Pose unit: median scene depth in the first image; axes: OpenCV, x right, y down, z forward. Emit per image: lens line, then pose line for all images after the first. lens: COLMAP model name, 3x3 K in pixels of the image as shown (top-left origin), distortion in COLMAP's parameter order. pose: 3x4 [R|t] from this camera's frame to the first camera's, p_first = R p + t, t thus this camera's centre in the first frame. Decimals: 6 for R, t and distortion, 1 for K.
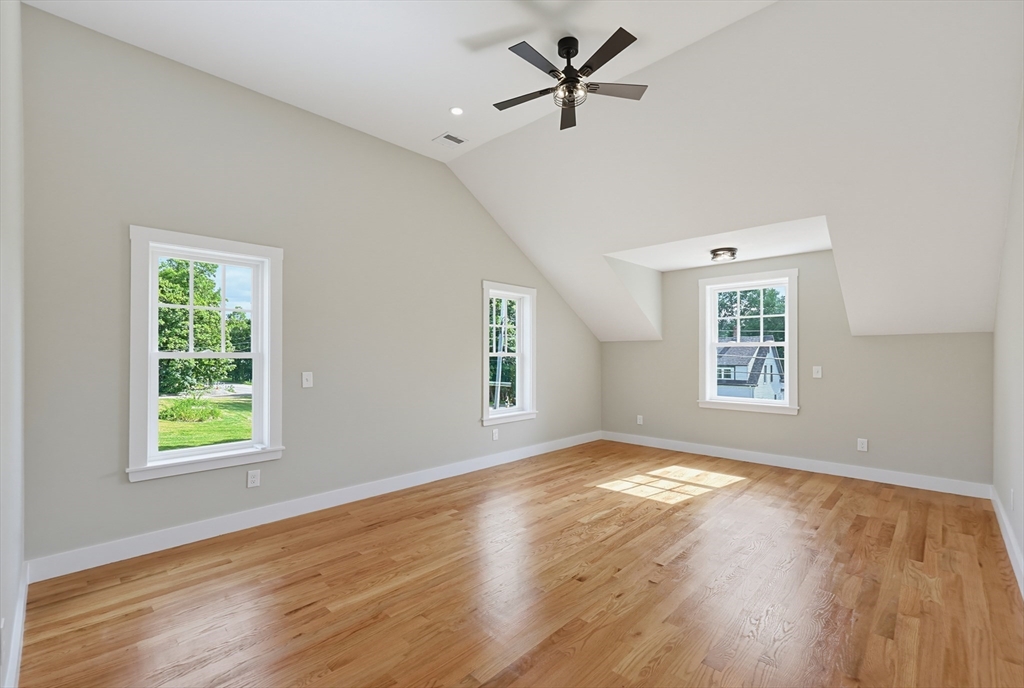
lens RADIAL K [[448.1, 0, 500.9], [0, 448.1, 353.5], [0, 0, 1]] dist [-0.000809, 0.000063]
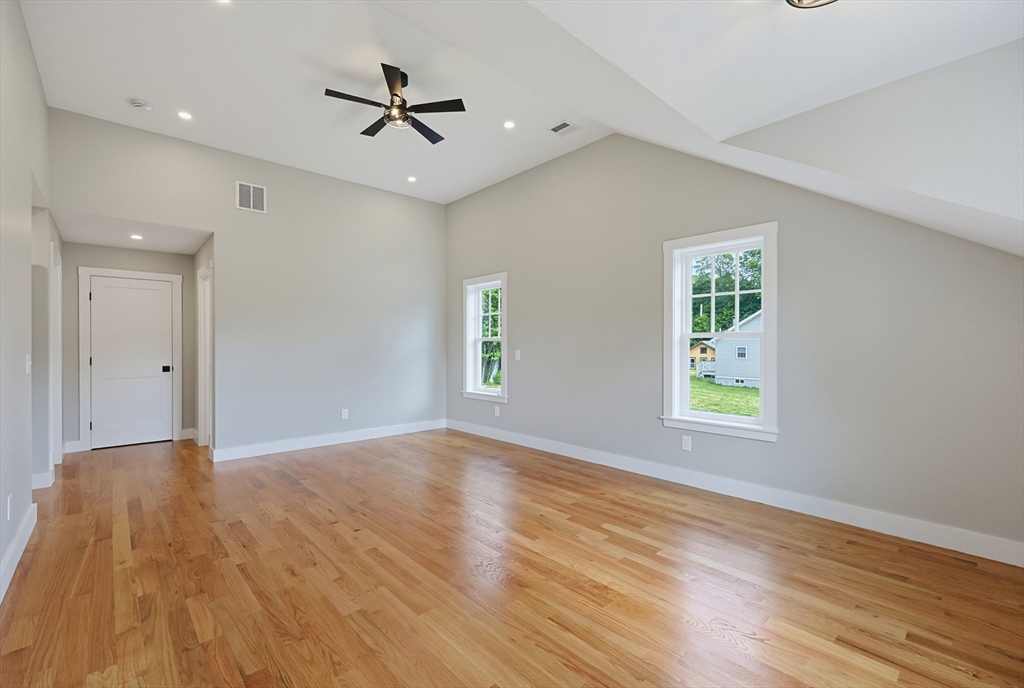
lens RADIAL K [[435.2, 0, 512.0], [0, 435.2, 344.0], [0, 0, 1]] dist [0.000104, 0.000007]
pose [[-0.046280, -0.002646, -0.998925, 0.900710], [0.003615, 0.999990, -0.002816, 0.023509], [0.998922, -0.003741, -0.046270, 0.933781]]
